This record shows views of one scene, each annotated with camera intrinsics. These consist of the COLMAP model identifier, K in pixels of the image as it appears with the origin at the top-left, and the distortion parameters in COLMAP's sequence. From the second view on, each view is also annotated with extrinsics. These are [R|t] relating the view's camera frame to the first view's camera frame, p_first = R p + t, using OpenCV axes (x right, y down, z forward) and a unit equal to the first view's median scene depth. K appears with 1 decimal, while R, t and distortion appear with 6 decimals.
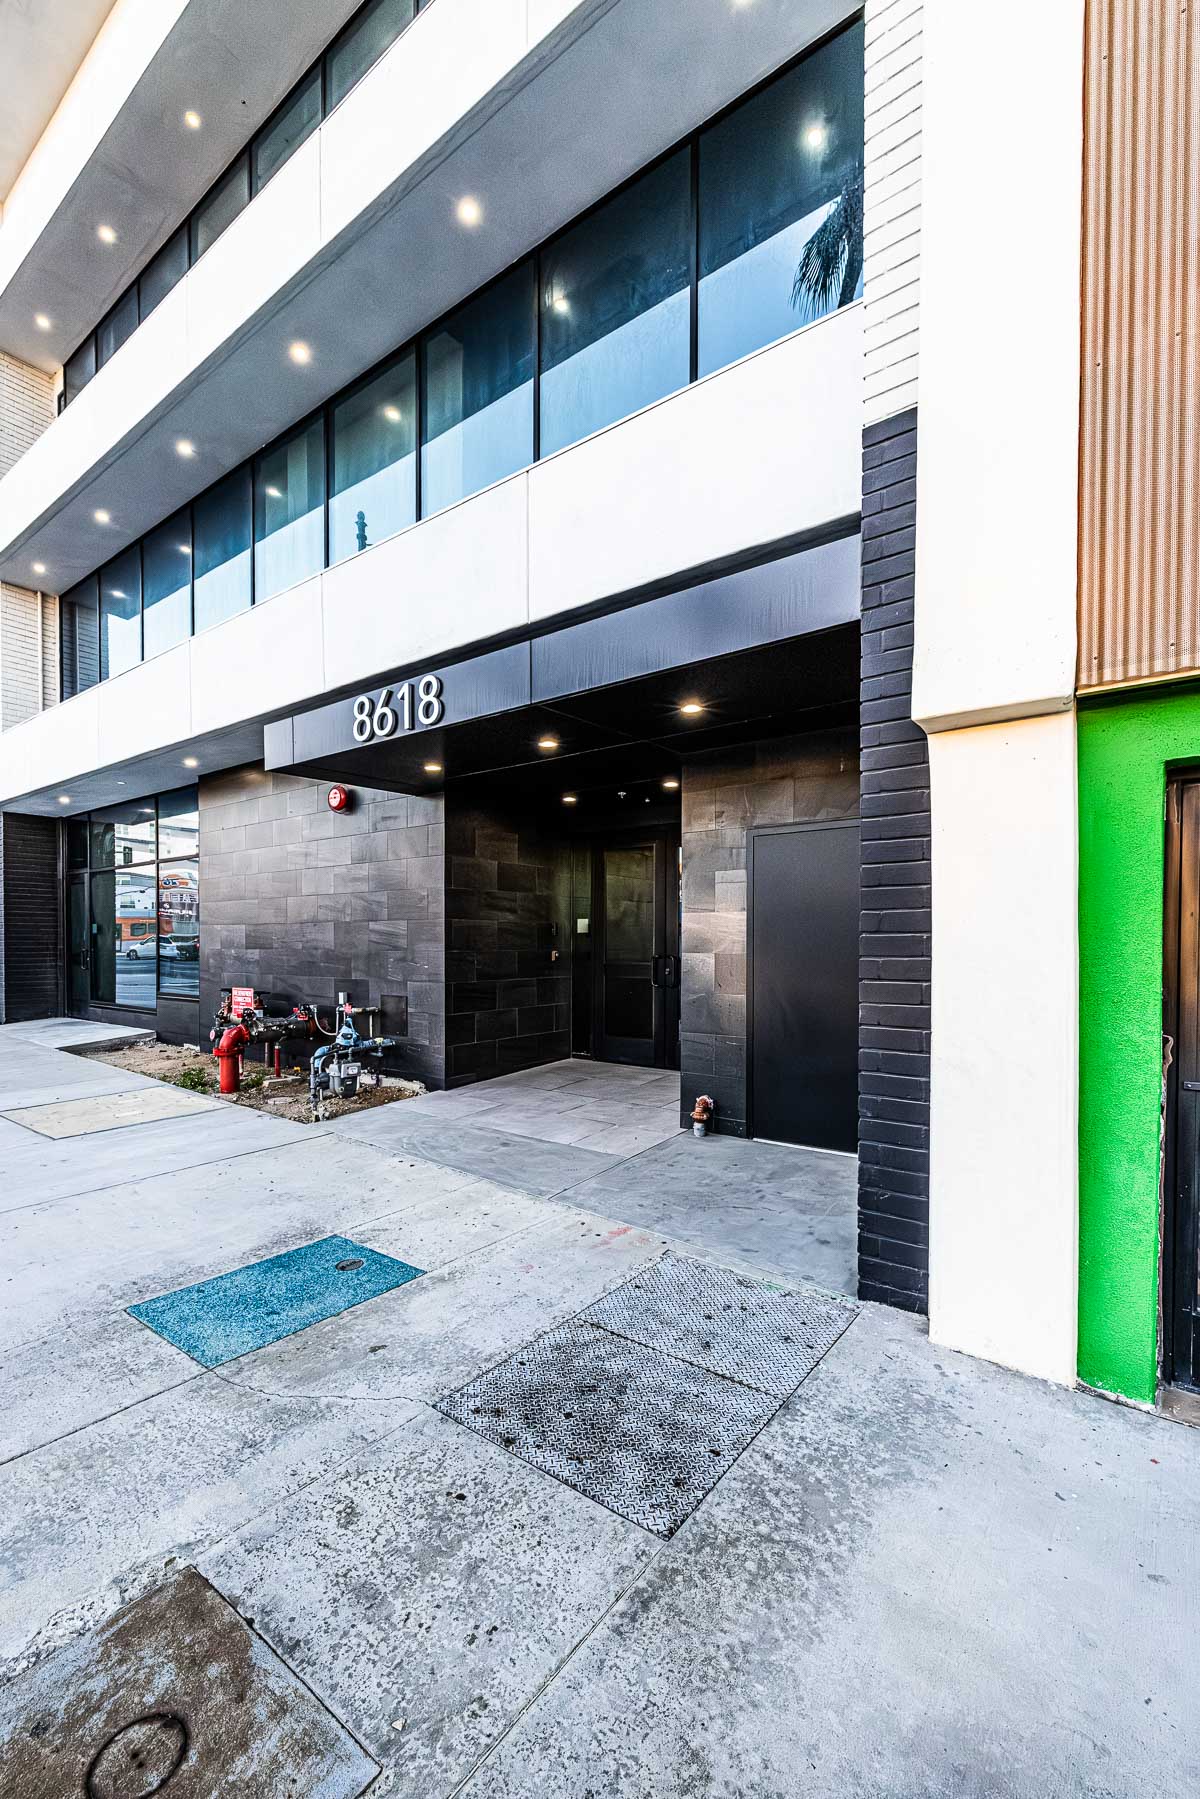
lens RADIAL K [[773.3, 0, 579.2], [0, 773.3, 947.6], [0, 0, 1]] dist [0.002712, 0.000283]
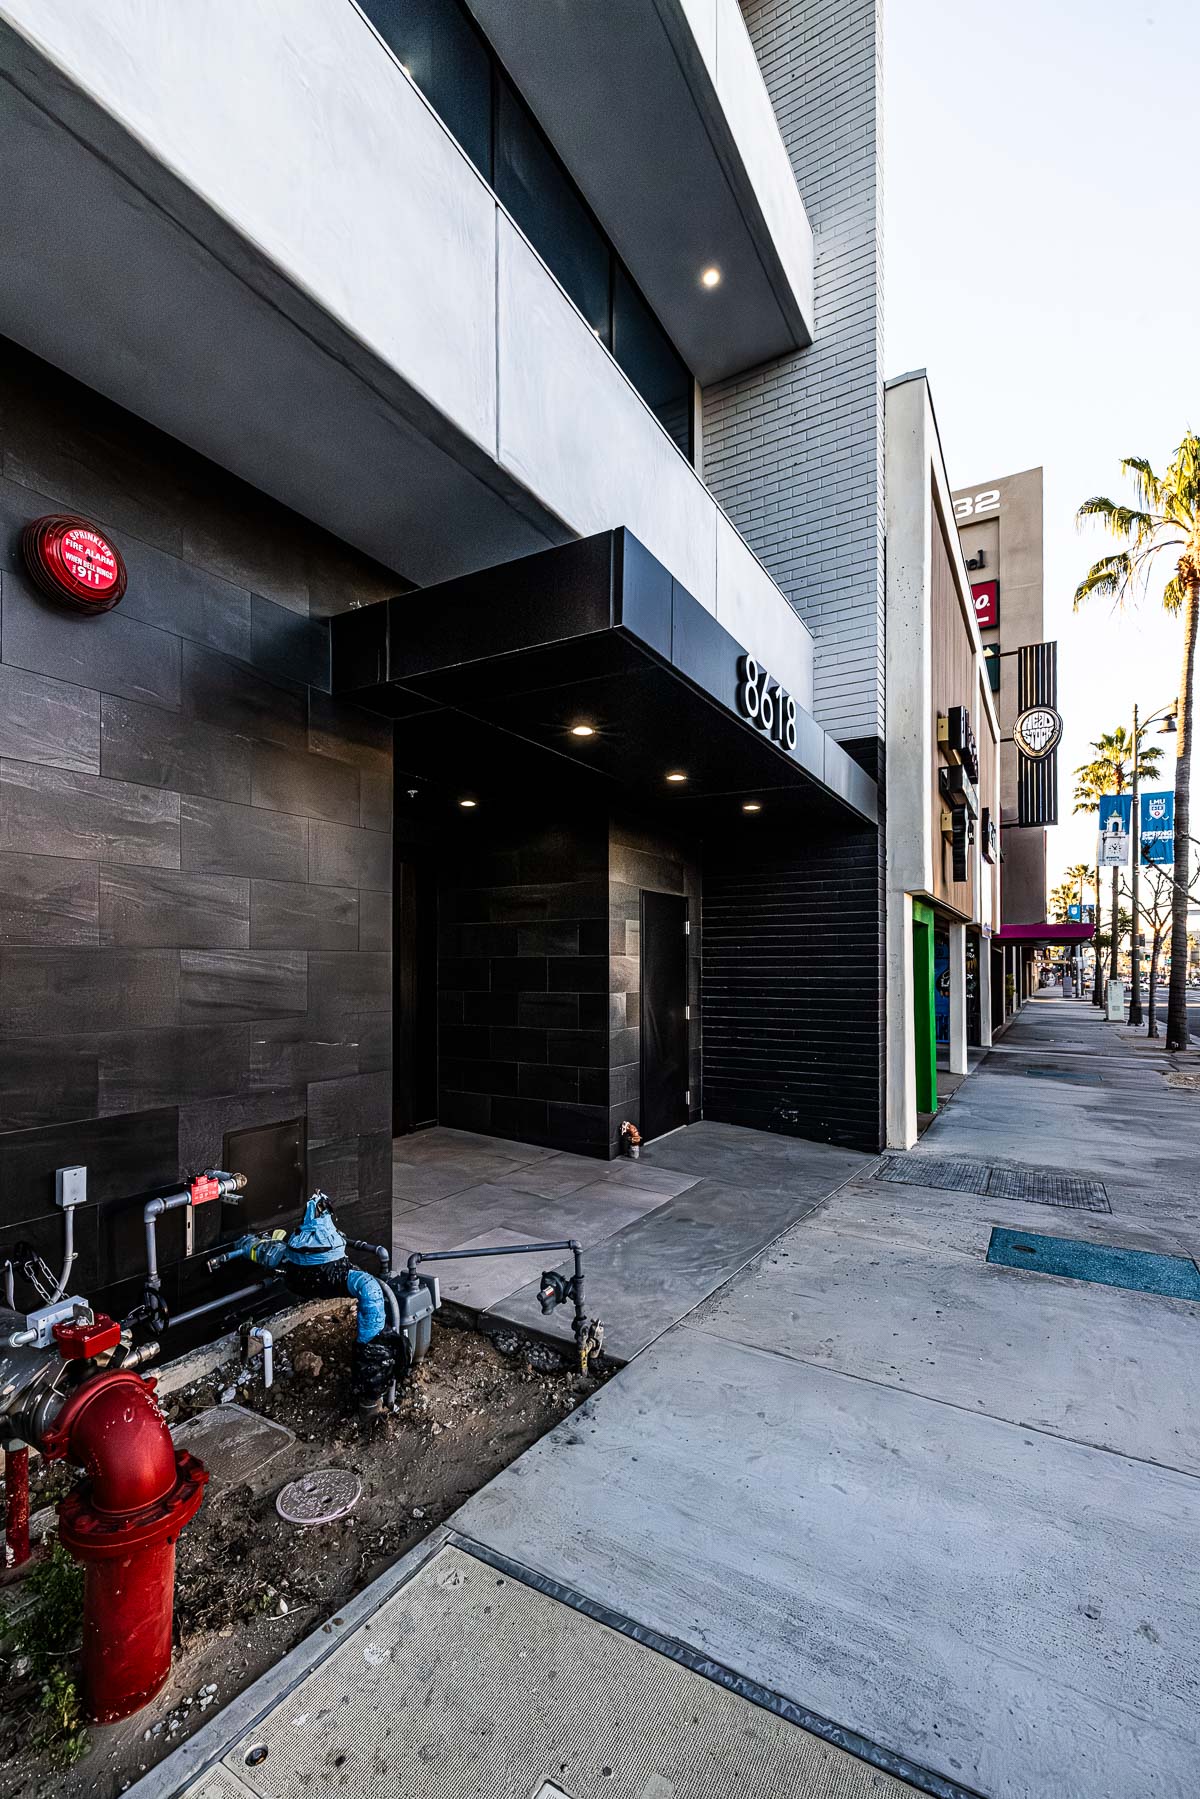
lens RADIAL K [[773.3, 0, 597.6], [0, 773.3, 941.9], [0, 0, 1]] dist [0.002712, 0.000283]
pose [[-0.130068, 0.027722, 0.991117, -0.690012], [0.008411, 0.999604, -0.026856, -0.026462], [-0.991469, 0.004844, -0.130250, 0.872016]]
